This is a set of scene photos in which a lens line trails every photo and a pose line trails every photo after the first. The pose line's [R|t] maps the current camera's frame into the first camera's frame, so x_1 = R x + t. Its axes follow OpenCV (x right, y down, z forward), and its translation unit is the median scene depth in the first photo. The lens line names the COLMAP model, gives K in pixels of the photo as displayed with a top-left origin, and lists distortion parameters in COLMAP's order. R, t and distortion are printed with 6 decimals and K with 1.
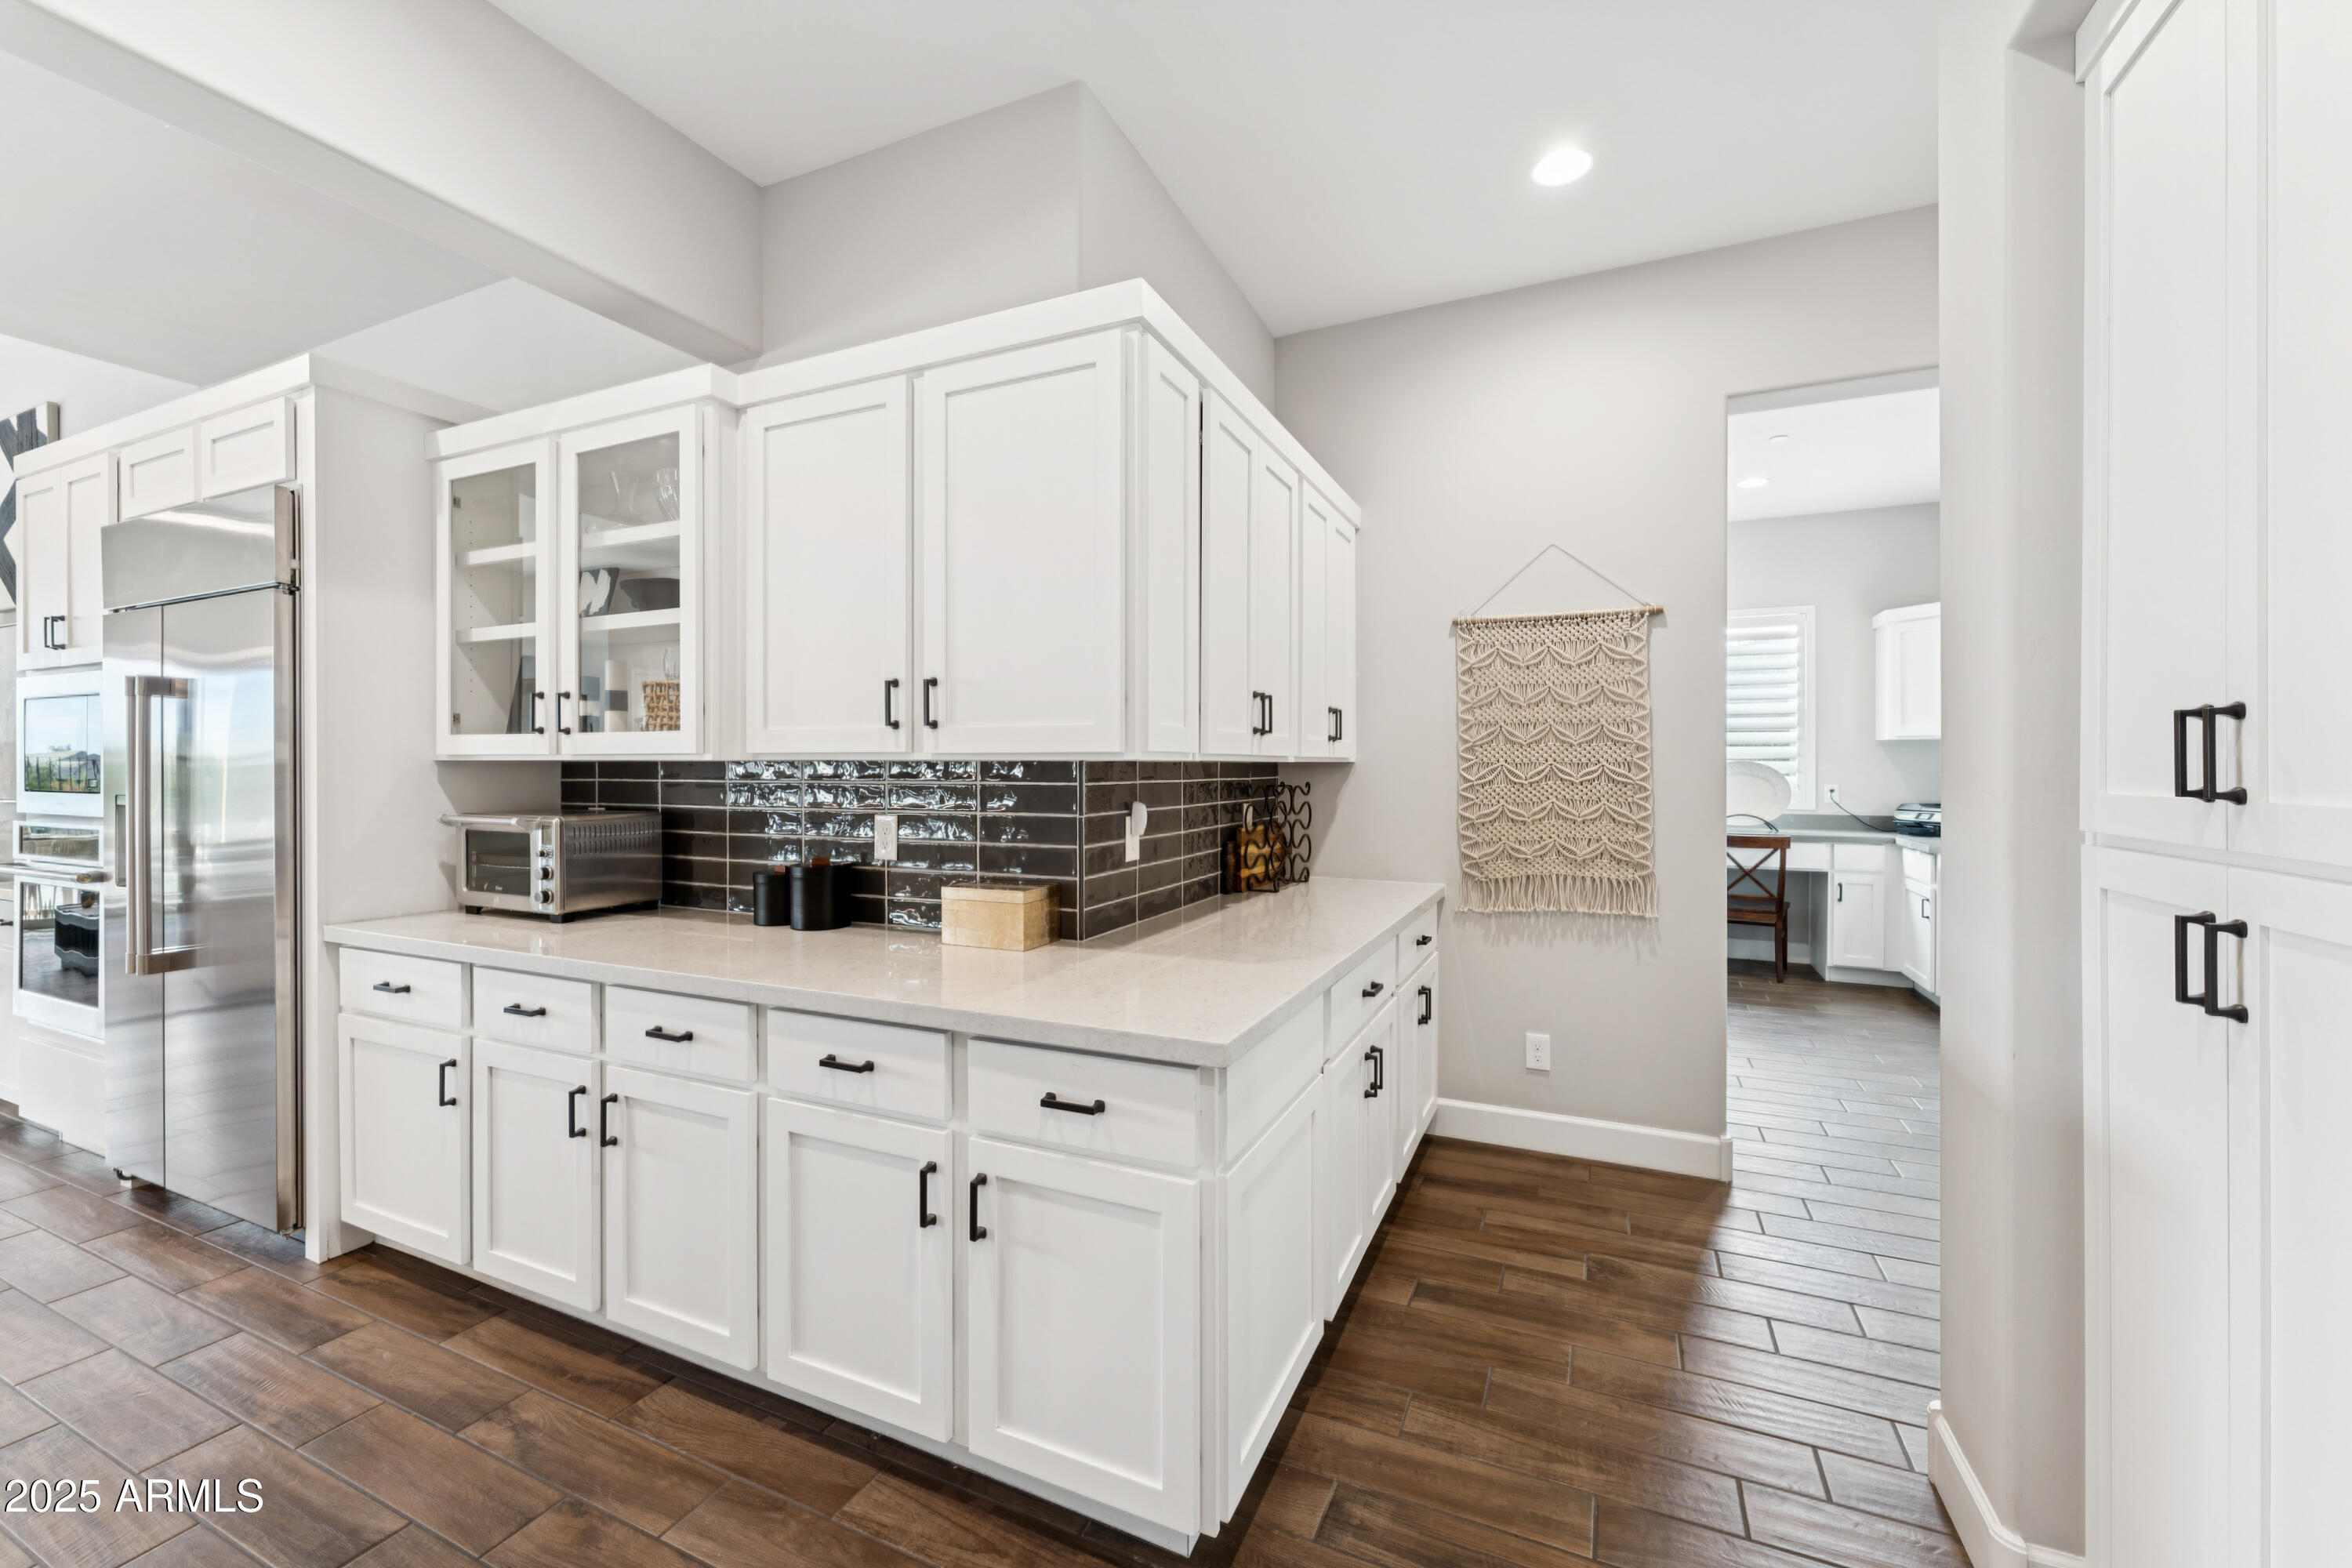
lens RADIAL K [[939.0, 0, 1184.9], [0, 939.0, 782.2], [0, 0, 1]] dist [-0.001425, -0.000044]
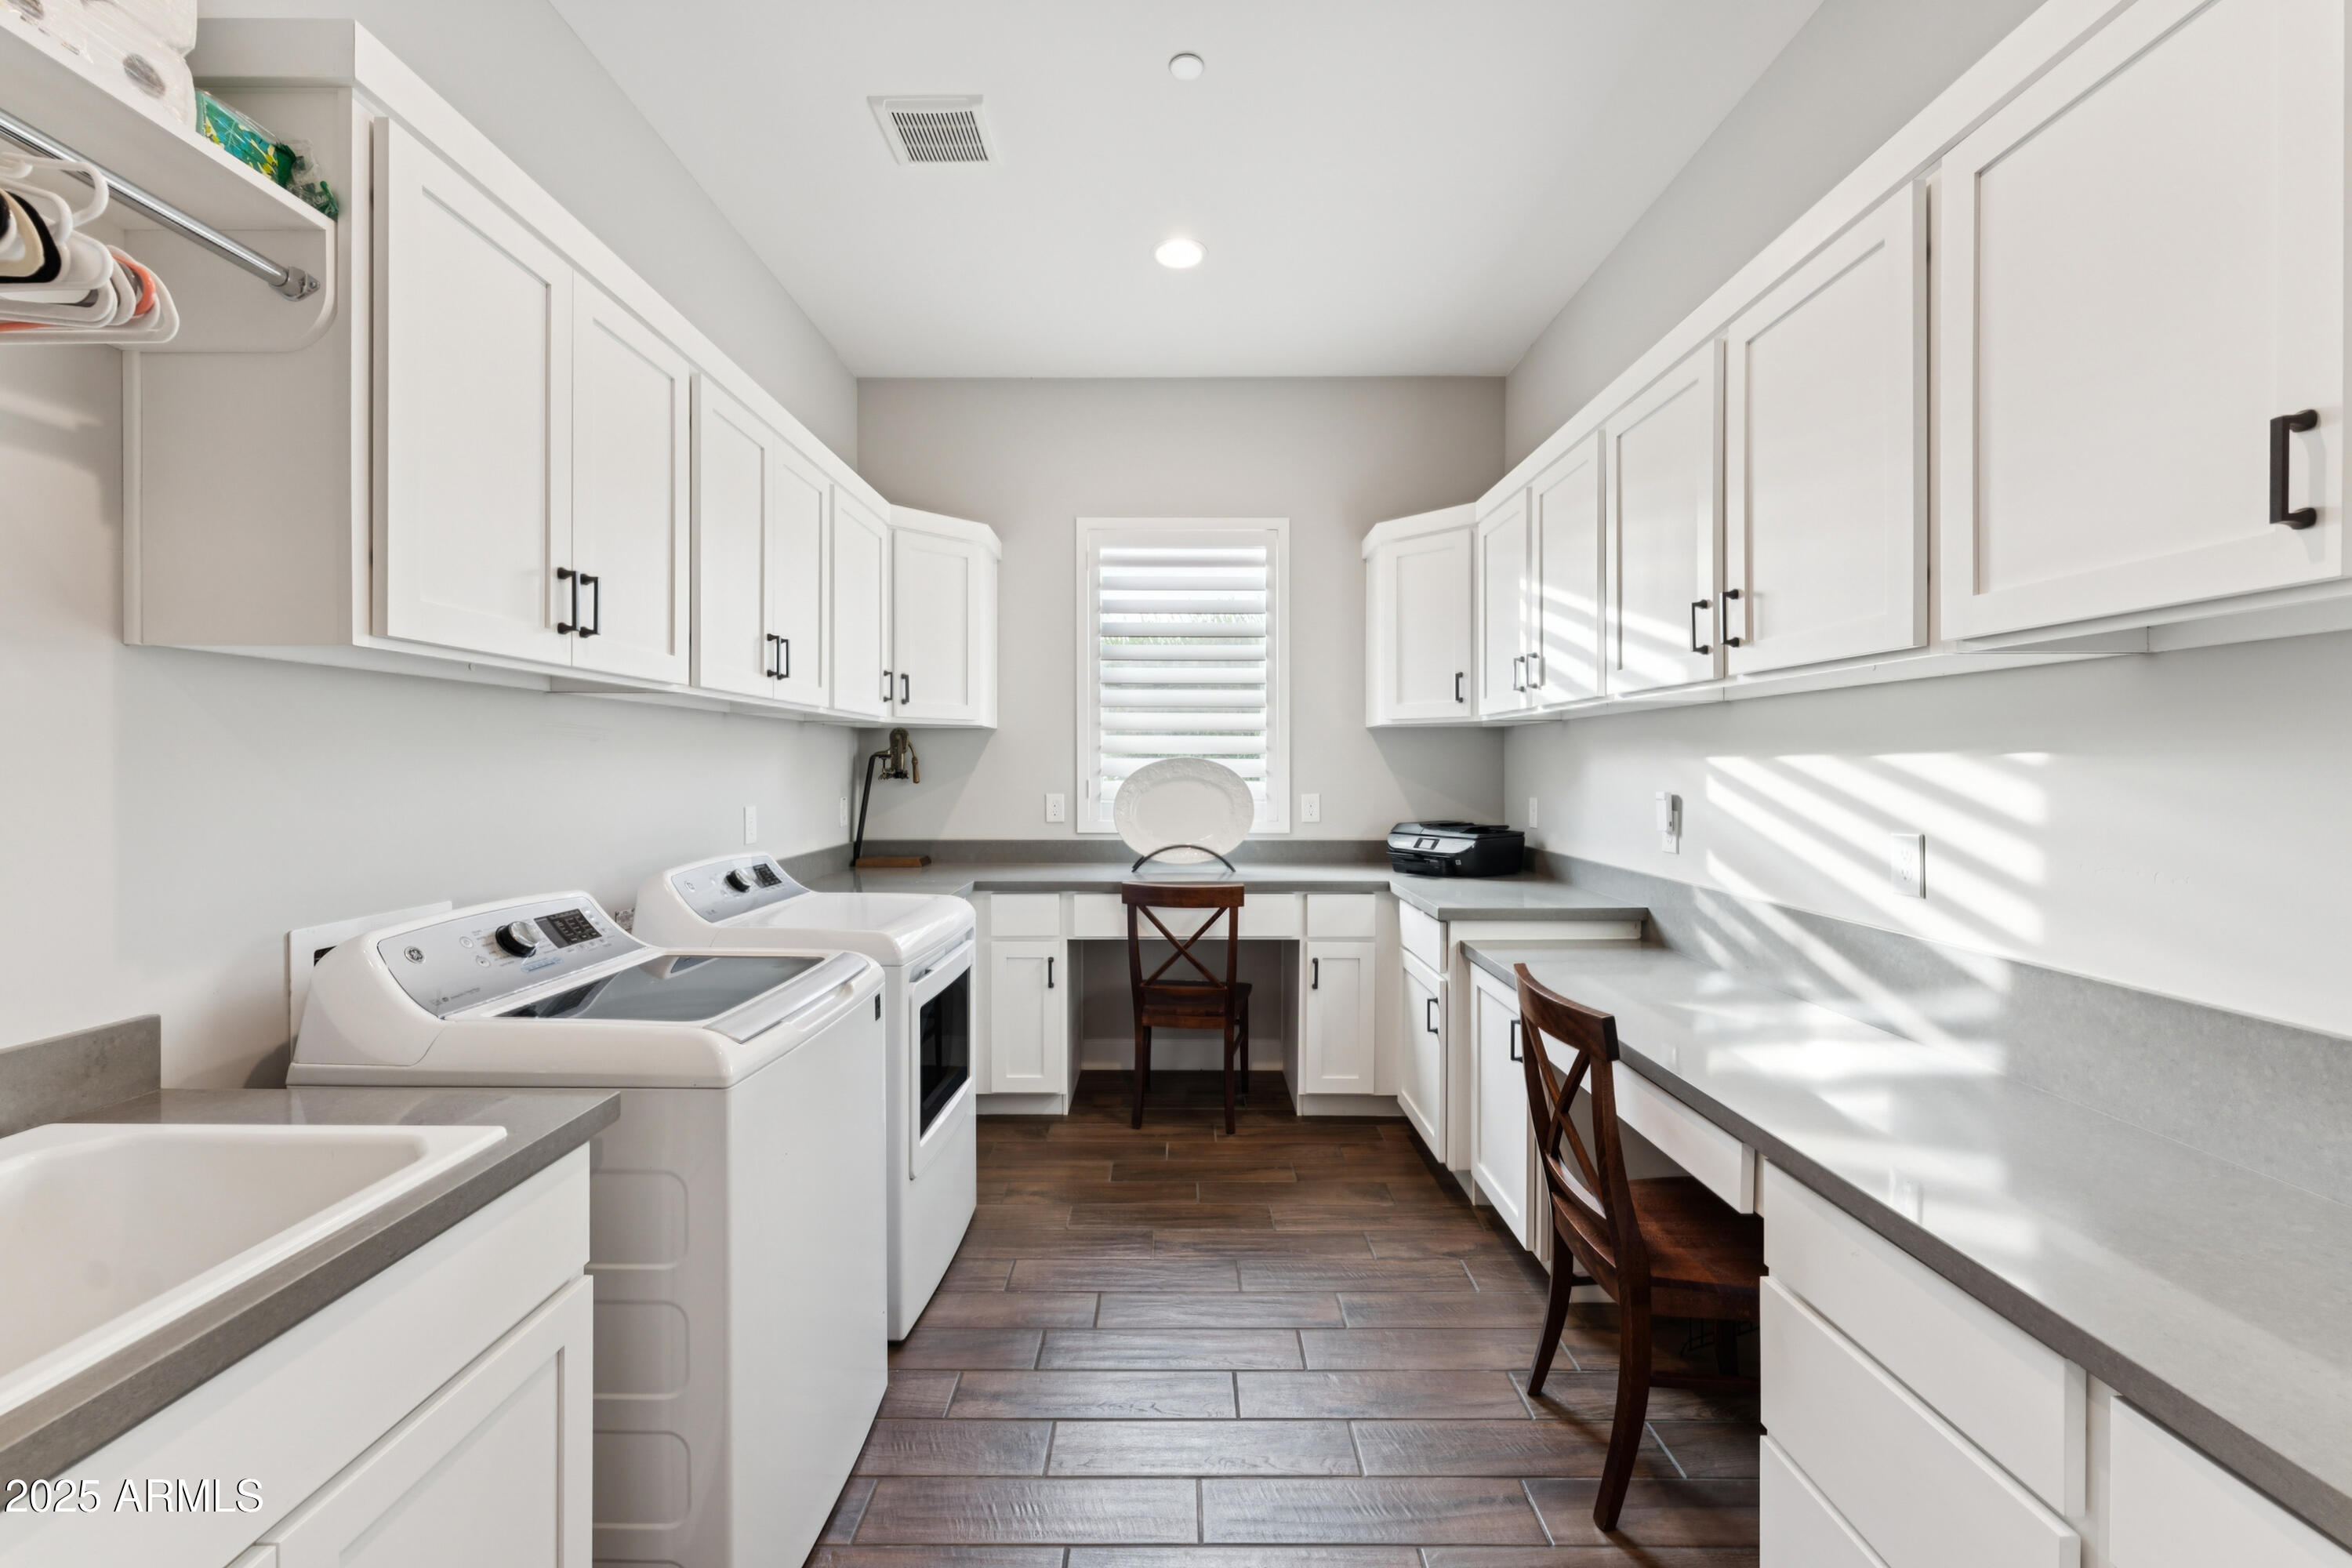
lens RADIAL K [[939.0, 0, 1172.3], [0, 939.0, 771.6], [0, 0, 1]] dist [-0.001425, -0.000044]
pose [[0.911423, 0.003178, 0.411459, 0.354527], [-0.002399, 0.999994, -0.002411, -0.011943], [-0.411464, 0.001210, 0.911425, 0.471919]]
